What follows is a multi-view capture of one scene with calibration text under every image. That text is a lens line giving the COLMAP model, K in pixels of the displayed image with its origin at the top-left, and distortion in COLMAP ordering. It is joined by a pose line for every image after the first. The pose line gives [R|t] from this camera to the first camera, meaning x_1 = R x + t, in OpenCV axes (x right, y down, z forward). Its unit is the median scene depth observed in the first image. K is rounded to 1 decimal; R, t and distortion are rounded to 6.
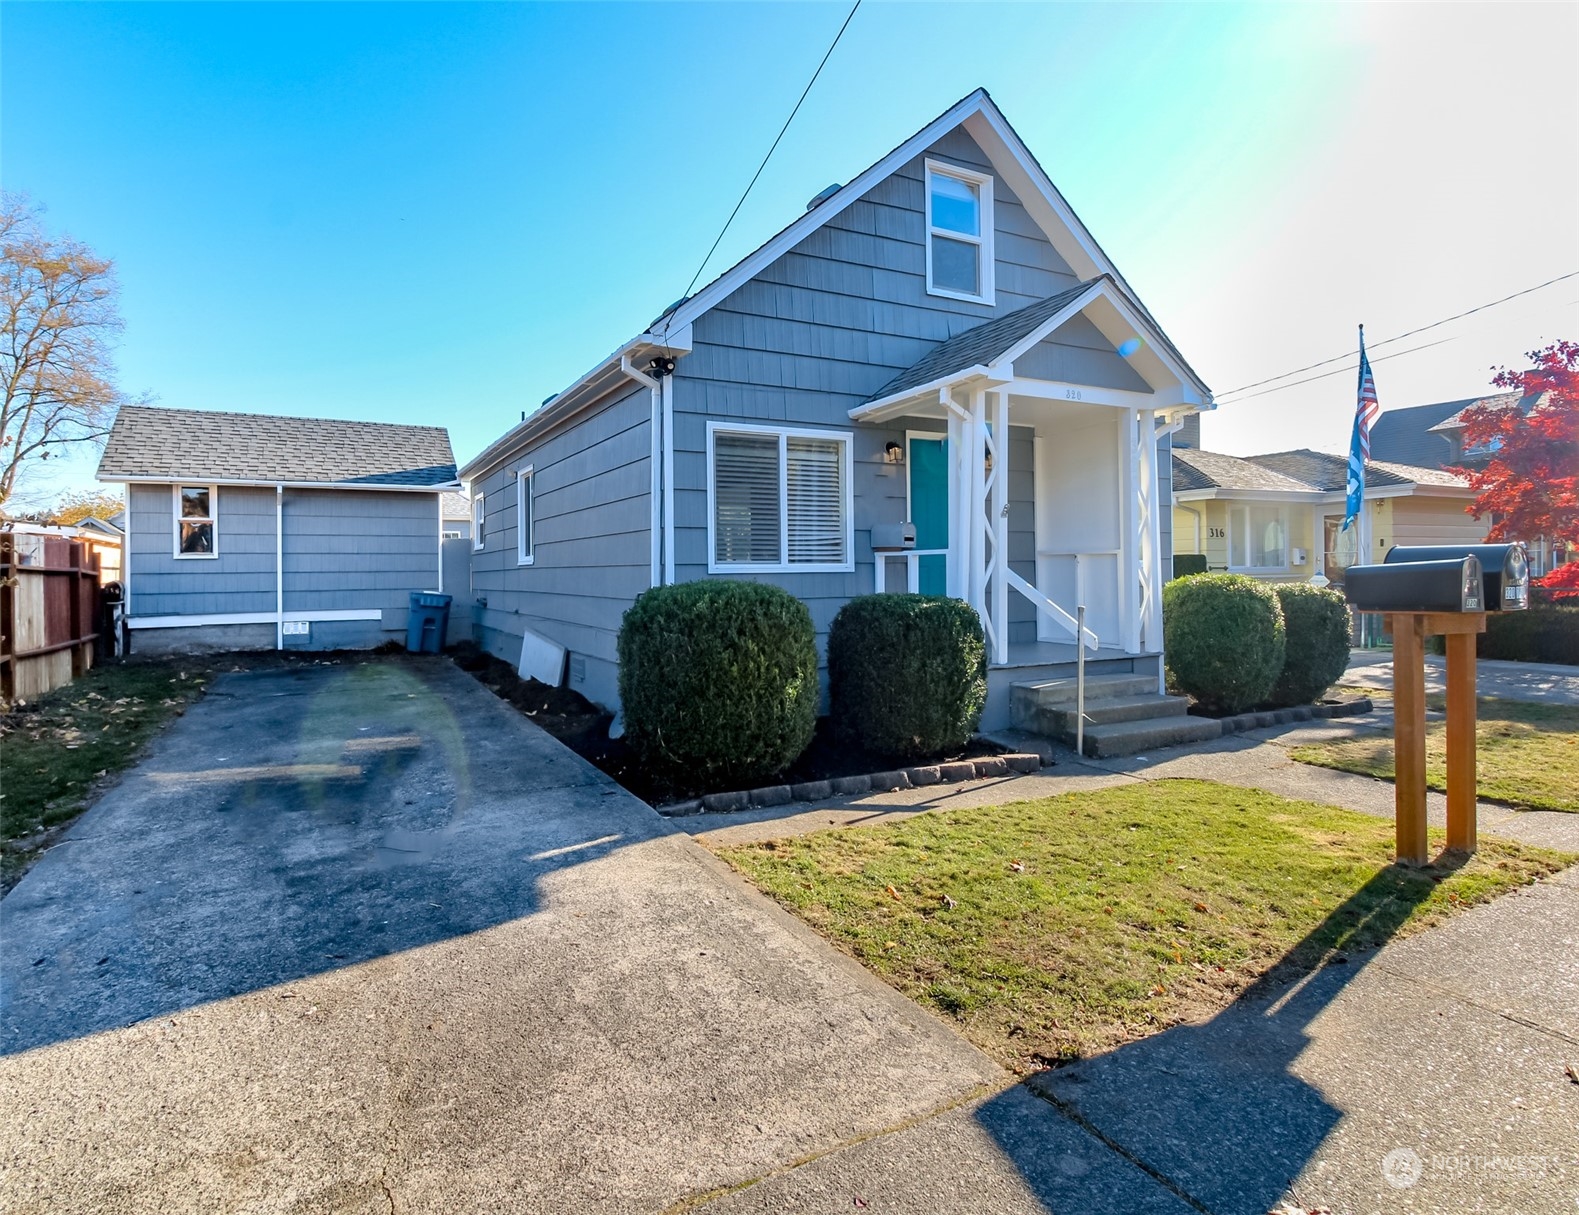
lens RADIAL K [[900.4, 0, 787.9], [0, 900.4, 572.8], [0, 0, 1]] dist [0.005228, -0.000217]
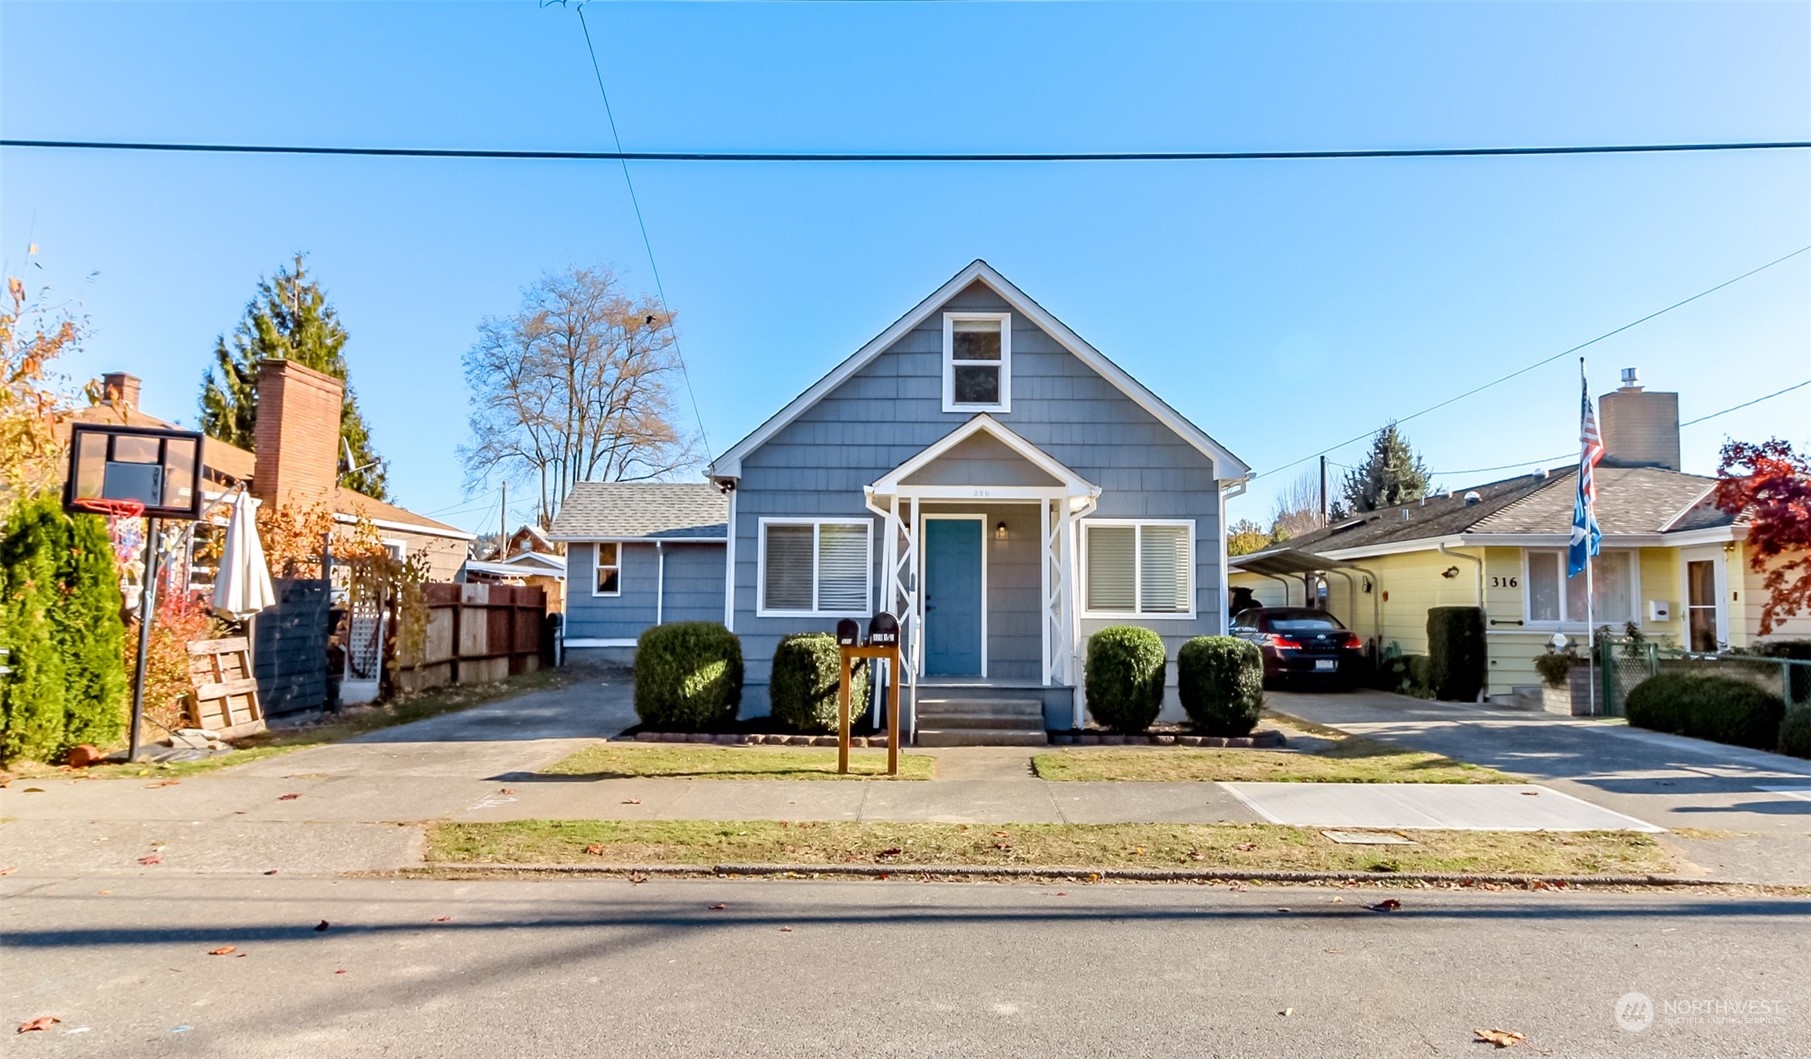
lens RADIAL K [[1193.7, 0, 905.5], [0, 1193.7, 529.5], [0, 0, 1]] dist [-0.001217, -0.000251]
pose [[0.879972, -0.012326, -0.474866, 0.604739], [-0.019122, 0.997934, -0.061337, -0.015202], [0.474641, 0.063055, 0.877918, -0.368304]]
